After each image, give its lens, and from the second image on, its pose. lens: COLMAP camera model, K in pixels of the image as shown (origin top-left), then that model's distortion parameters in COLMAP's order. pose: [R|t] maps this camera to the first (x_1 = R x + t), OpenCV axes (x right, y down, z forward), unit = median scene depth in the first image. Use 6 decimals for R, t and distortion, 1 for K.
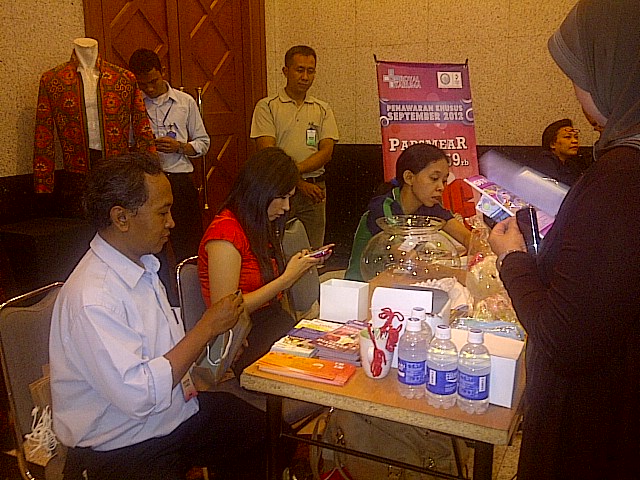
lens RADIAL K [[636.6, 0, 320.0], [0, 636.6, 238.4], [0, 0, 1]] dist [0.015384, 0.000000]
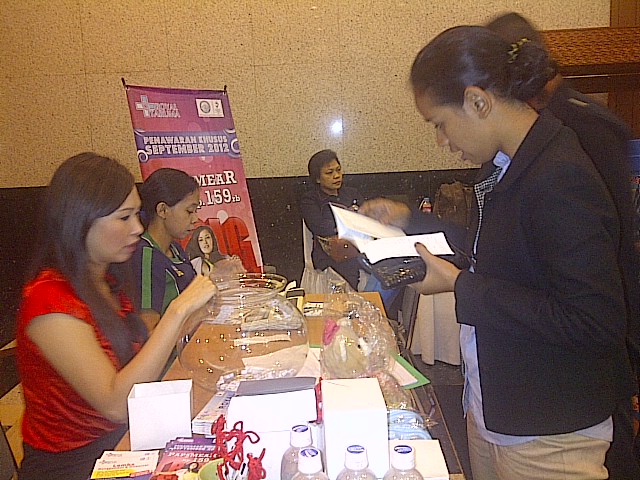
lens RADIAL K [[636.6, 0, 318.5], [0, 636.6, 242.6], [0, 0, 1]] dist [0.015384, 0.000000]
pose [[0.913357, -0.090913, 0.396881, -0.030050], [0.108997, 0.993771, -0.023197, -0.023435], [-0.392300, 0.064446, 0.917577, 0.131942]]
